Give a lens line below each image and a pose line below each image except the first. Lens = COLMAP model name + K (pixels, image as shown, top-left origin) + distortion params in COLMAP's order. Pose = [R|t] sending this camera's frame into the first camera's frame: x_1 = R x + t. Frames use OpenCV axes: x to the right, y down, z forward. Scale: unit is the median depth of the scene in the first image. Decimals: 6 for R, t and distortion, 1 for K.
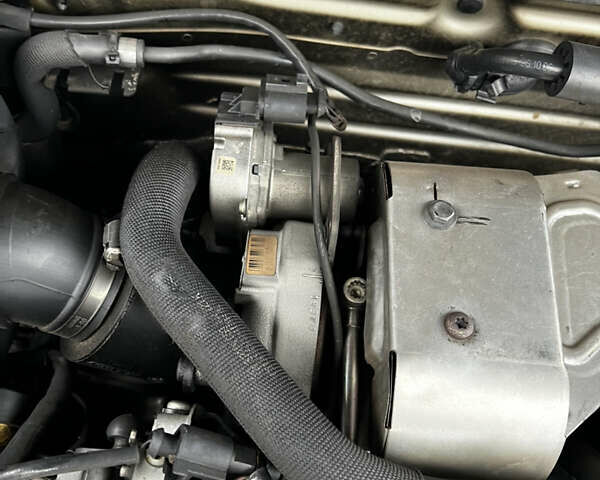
lens RADIAL K [[551.7, 0, 324.2], [0, 551.7, 240.6], [0, 0, 1]] dist [-0.003003, -0.000577]
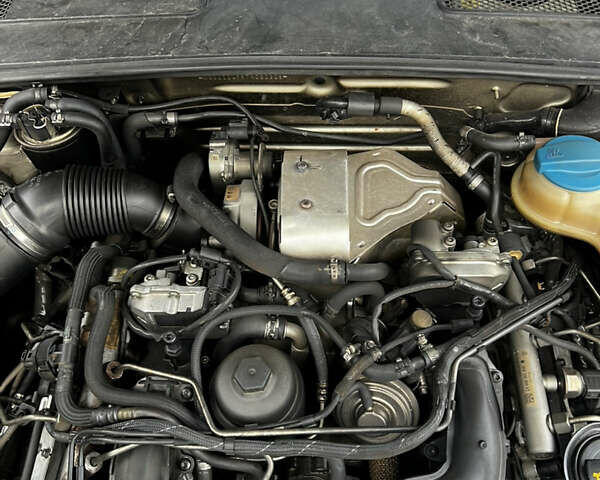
lens RADIAL K [[586.0, 0, 300.0], [0, 586.0, 240.0], [0, 0, 1]] dist [0.103910, -0.183750]
pose [[0.991303, -0.094778, -0.091299, 0.377553], [0.081616, 0.987002, -0.138444, 0.580823], [0.103233, 0.129788, 0.986153, -1.394403]]
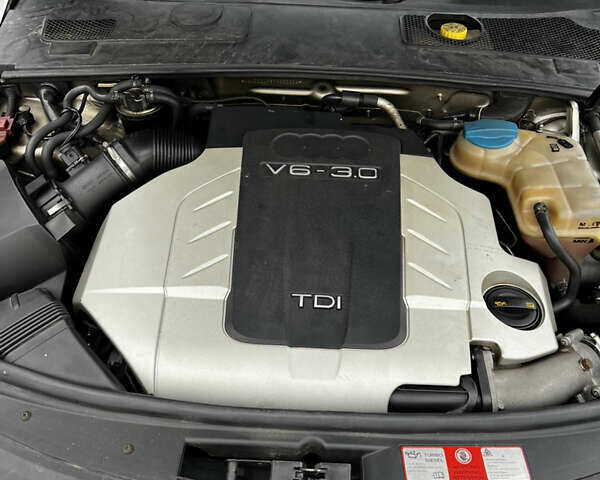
lens RADIAL K [[586.0, 0, 300.0], [0, 586.0, 240.0], [0, 0, 1]] dist [0.103910, -0.183750]
pose [[0.996345, -0.075072, -0.040758, 0.226917], [0.060360, 0.956342, -0.285949, 1.580998], [0.060446, 0.282444, 0.957378, -2.316876]]
